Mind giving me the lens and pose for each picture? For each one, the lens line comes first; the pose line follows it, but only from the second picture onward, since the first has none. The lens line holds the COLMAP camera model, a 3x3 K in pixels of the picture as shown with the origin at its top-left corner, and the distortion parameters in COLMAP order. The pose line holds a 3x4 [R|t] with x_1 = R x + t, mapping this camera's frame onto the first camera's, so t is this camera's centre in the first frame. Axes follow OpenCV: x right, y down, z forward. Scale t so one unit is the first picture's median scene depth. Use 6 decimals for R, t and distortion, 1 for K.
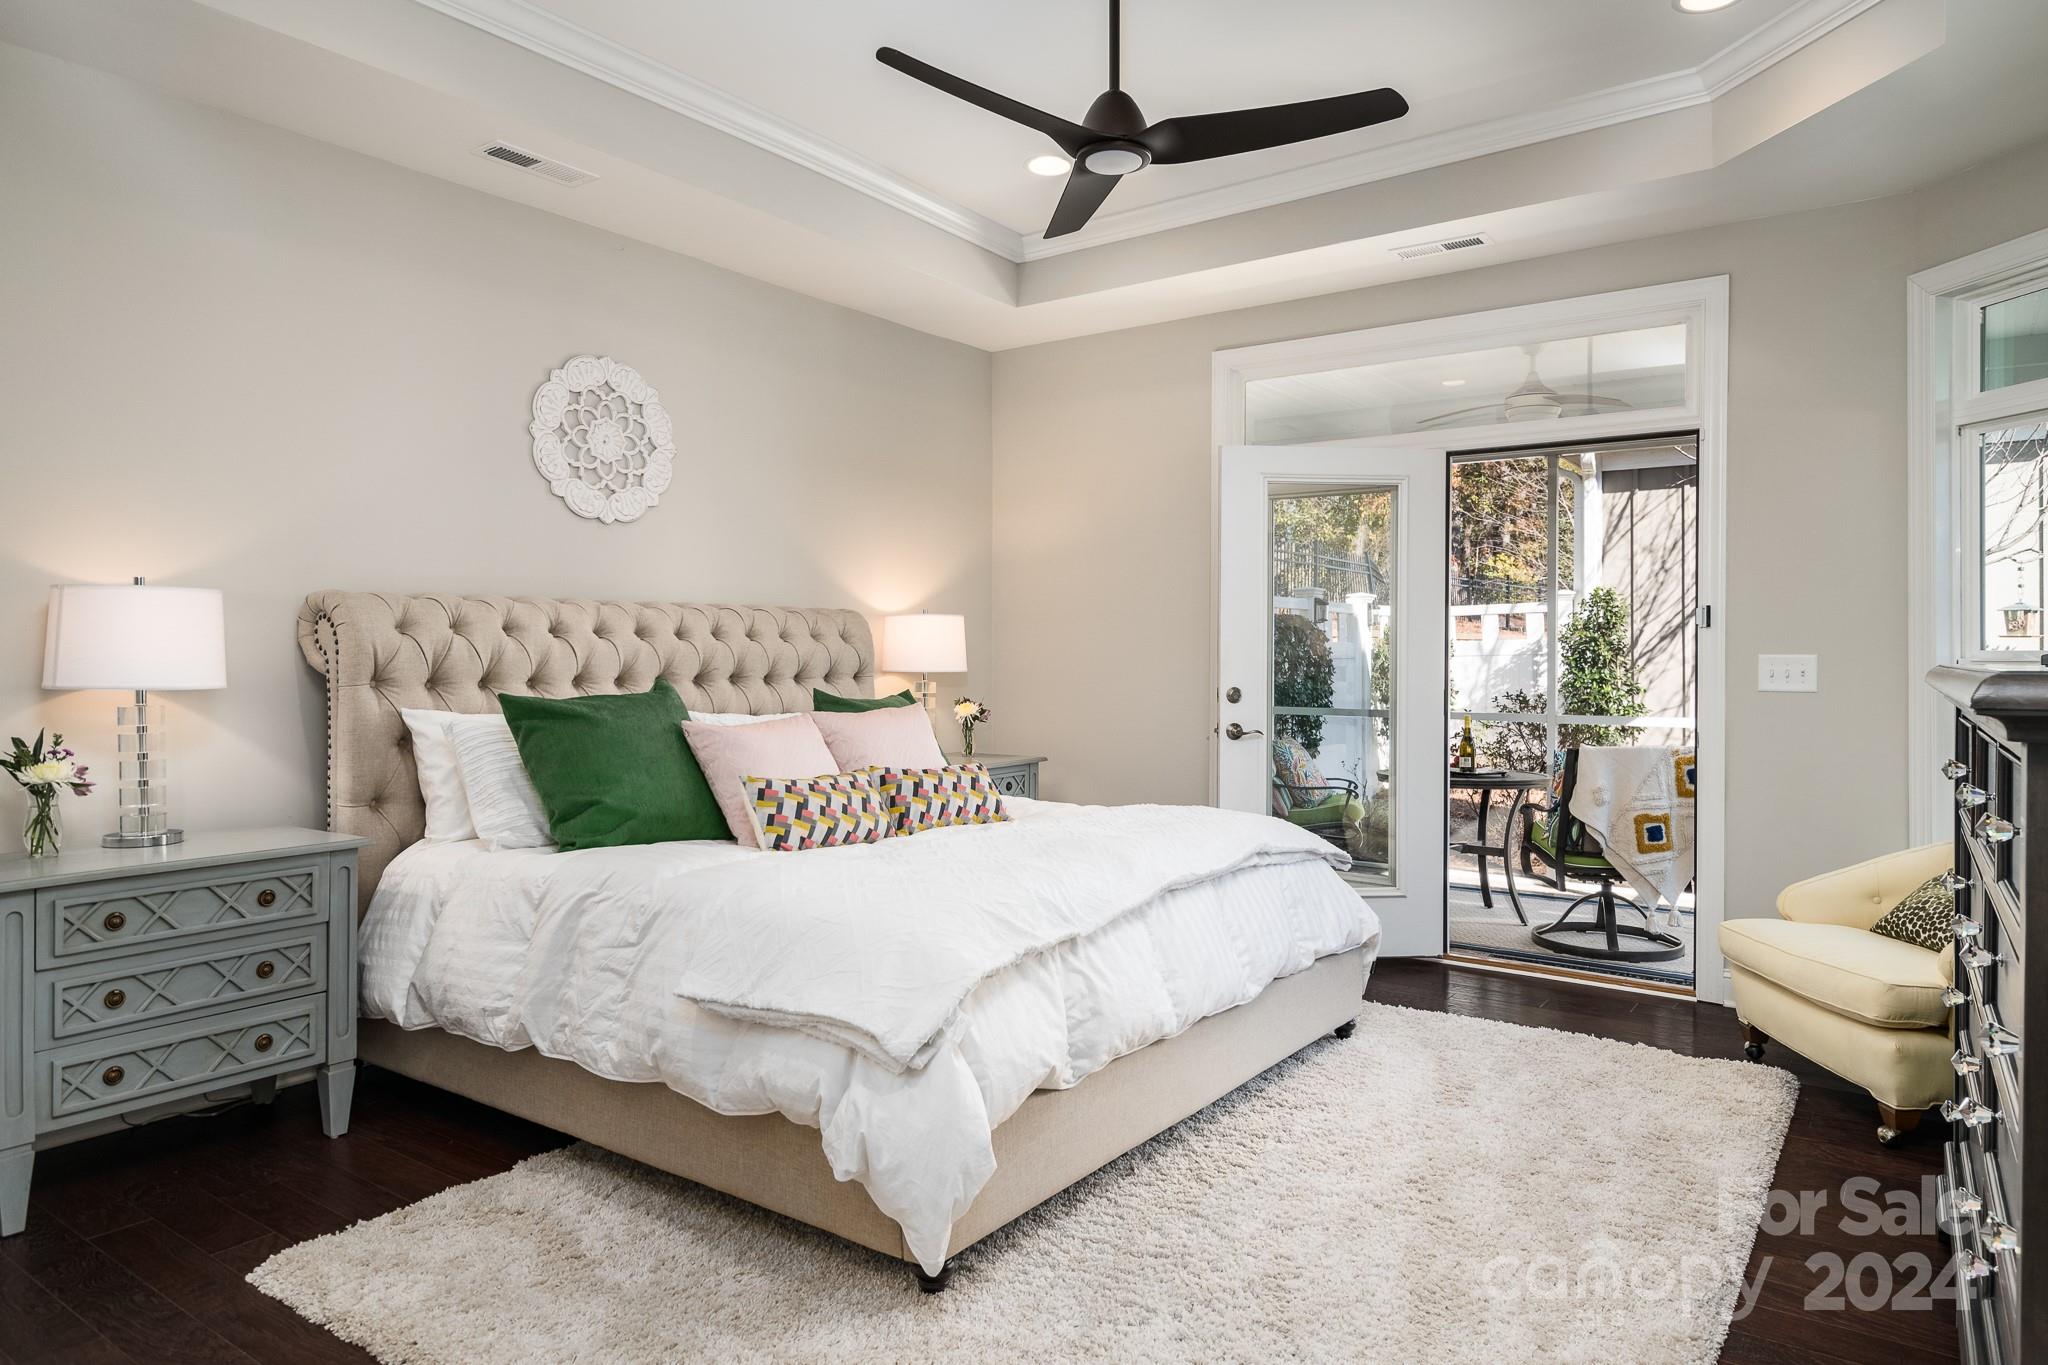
lens RADIAL K [[1285.5, 0, 1026.4], [0, 1285.5, 670.5], [0, 0, 1]] dist [0.028904, -0.008531]
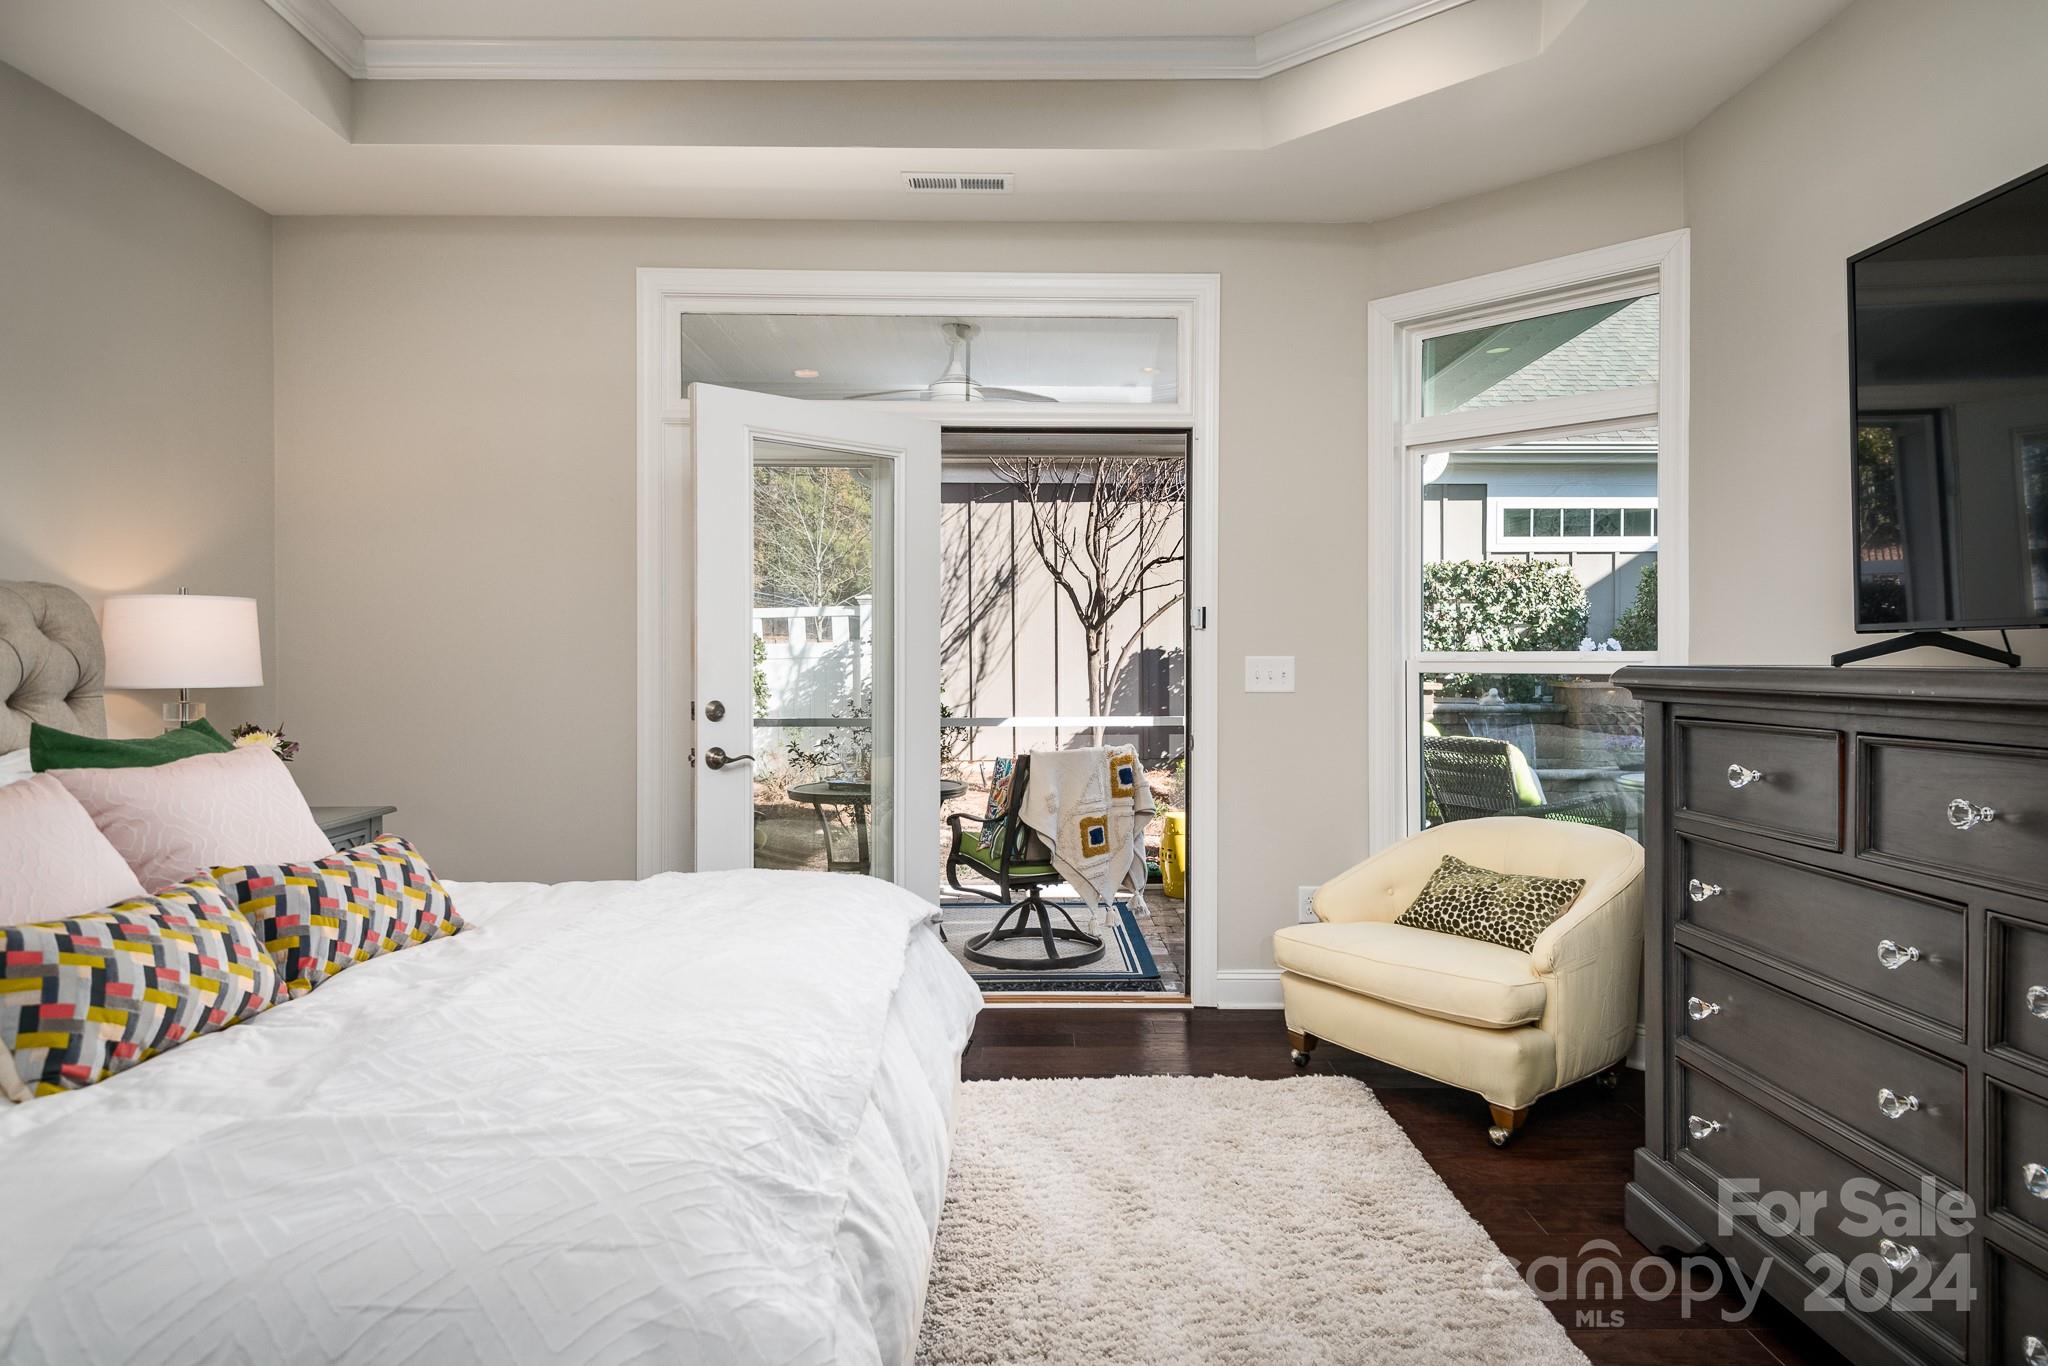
lens RADIAL K [[1206.5, 0, 1030.1], [0, 1206.5, 673.5], [0, 0, 1]] dist [0.004629, -0.011912]
pose [[0.799720, -0.011424, 0.600265, -0.149114], [0.010072, 0.999934, 0.005613, -0.006468], [-0.600289, 0.001557, 0.799782, 0.386186]]
